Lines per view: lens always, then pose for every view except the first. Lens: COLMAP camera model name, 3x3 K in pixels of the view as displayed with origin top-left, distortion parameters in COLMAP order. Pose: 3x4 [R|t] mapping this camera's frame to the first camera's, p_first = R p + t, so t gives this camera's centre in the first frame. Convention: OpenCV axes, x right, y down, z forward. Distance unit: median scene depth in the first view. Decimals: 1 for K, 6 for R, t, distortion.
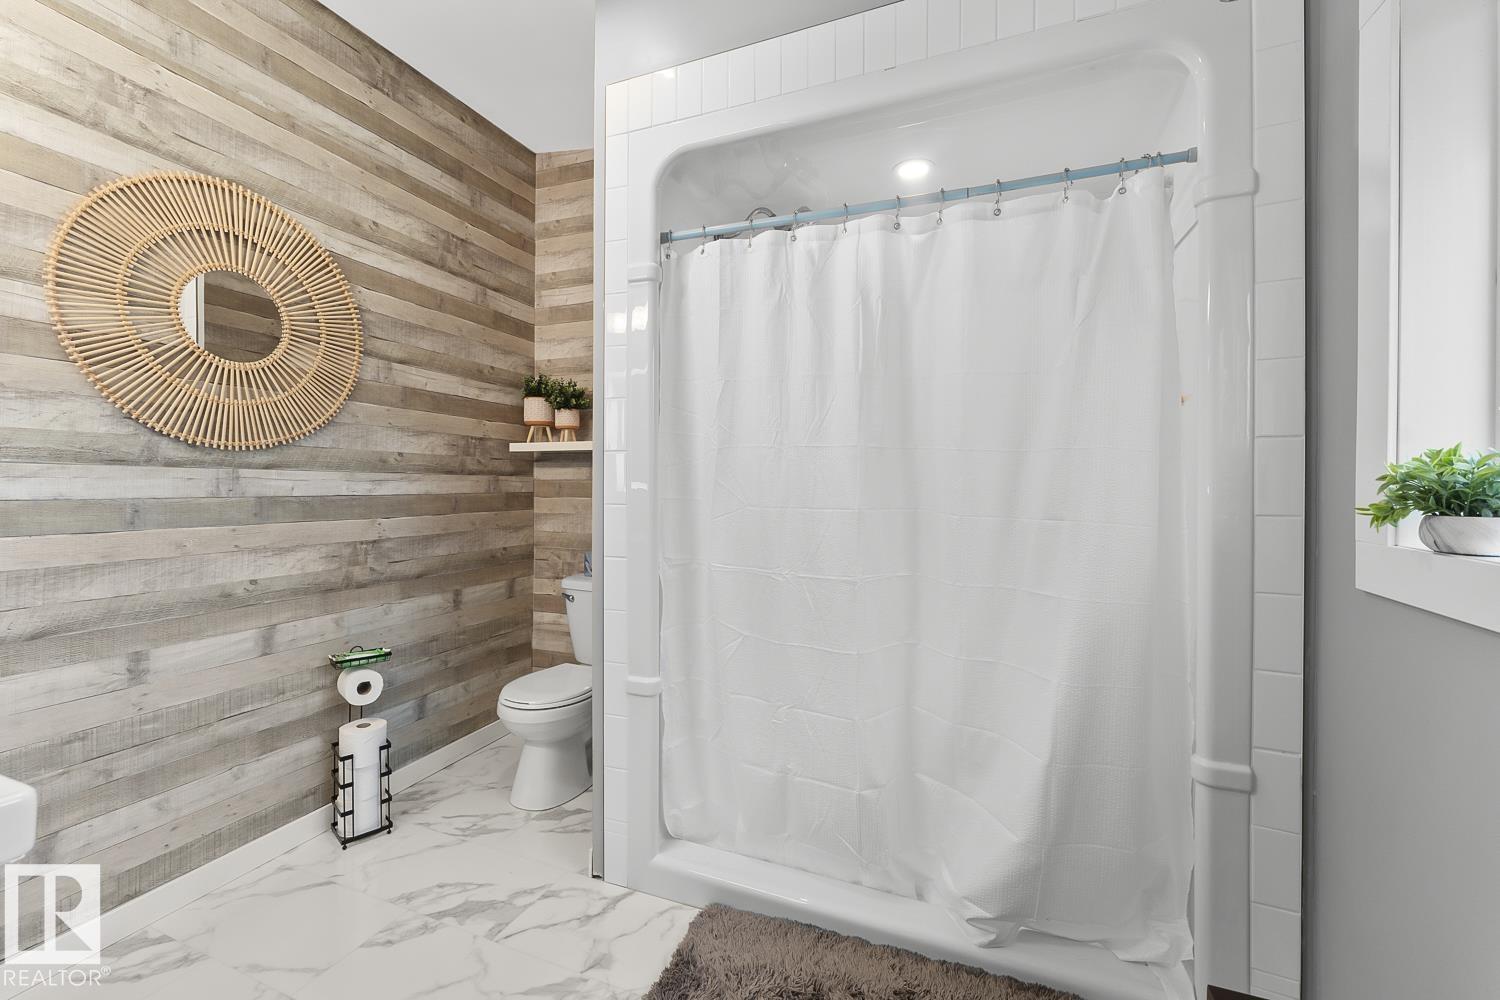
lens RADIAL K [[596.8, 0, 752.9], [0, 596.8, 497.3], [0, 0, 1]] dist [0.001217, 0.000256]
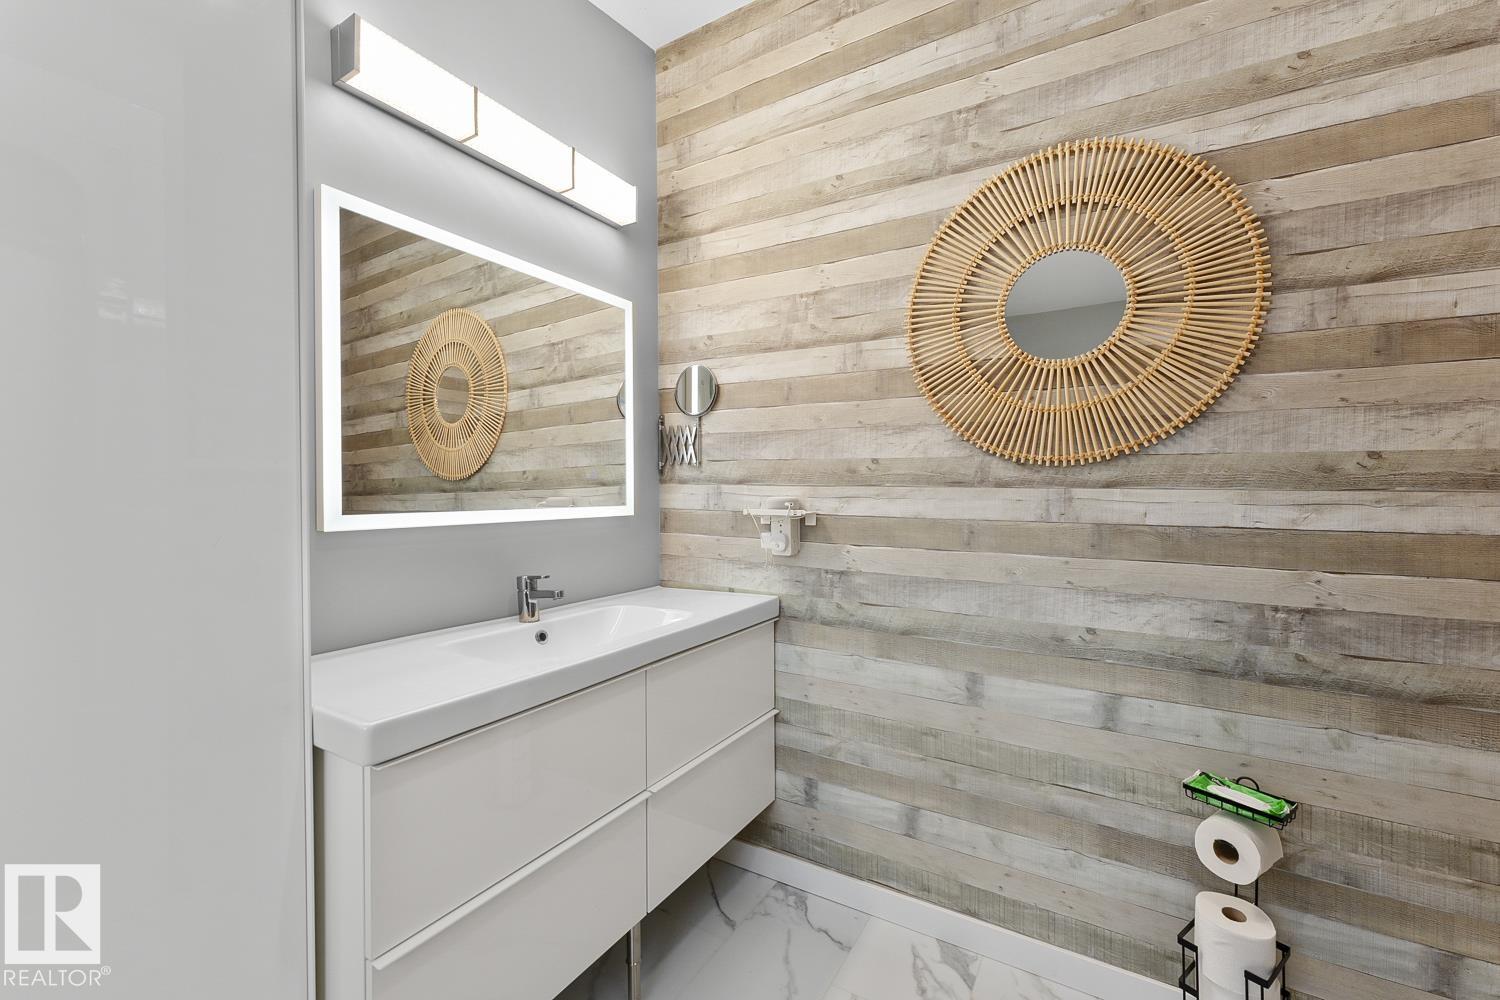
lens RADIAL K [[596.8, 0, 752.9], [0, 596.8, 497.3], [0, 0, 1]] dist [0.001217, 0.000256]
pose [[-0.149826, -0.002332, -0.988710, 0.012971], [-0.033476, 0.999436, 0.002716, -0.022987], [0.988146, 0.033505, -0.149819, 0.695000]]
